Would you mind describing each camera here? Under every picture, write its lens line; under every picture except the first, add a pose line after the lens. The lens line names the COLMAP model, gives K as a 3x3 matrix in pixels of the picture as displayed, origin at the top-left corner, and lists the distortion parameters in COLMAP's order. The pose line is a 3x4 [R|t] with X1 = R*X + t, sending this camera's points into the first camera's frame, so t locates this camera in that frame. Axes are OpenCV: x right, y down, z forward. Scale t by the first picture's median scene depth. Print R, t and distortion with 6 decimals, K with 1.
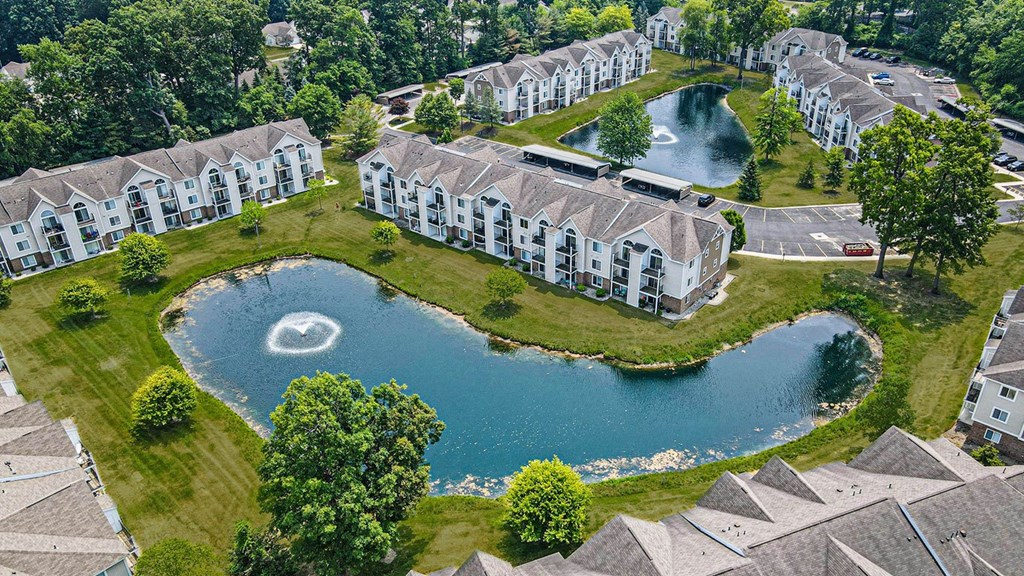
lens RADIAL K [[738.3, 0, 512.0], [0, 738.3, 288.0], [0, 0, 1]] dist [-0.000969, -0.001358]
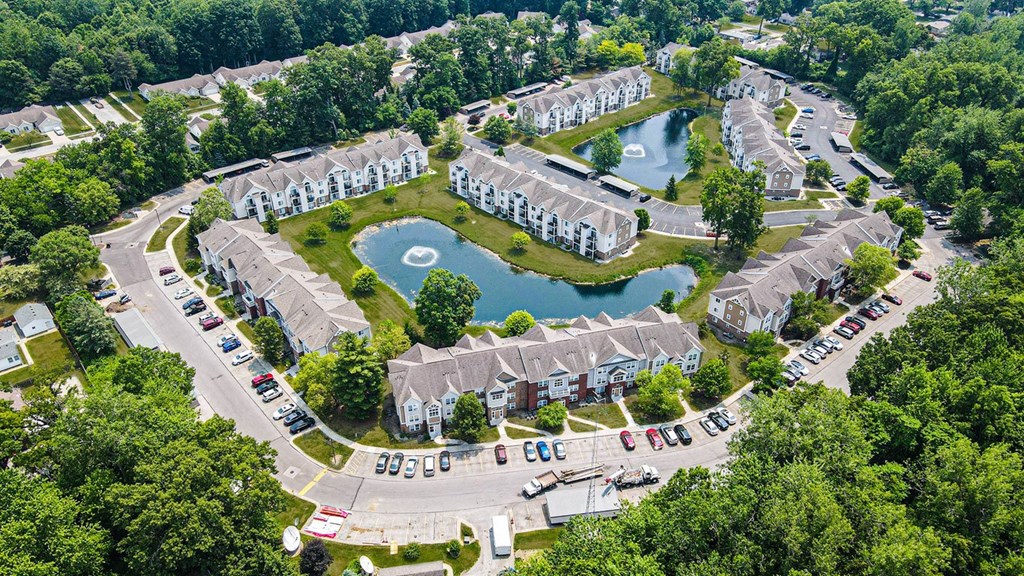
lens RADIAL K [[738.3, 0, 512.0], [0, 738.3, 288.0], [0, 0, 1]] dist [-0.000969, -0.001358]
pose [[0.993826, 0.073454, -0.083152, 0.116124], [-0.067351, 0.994984, 0.073970, -0.016860], [0.088168, -0.067913, 0.993788, -0.801432]]
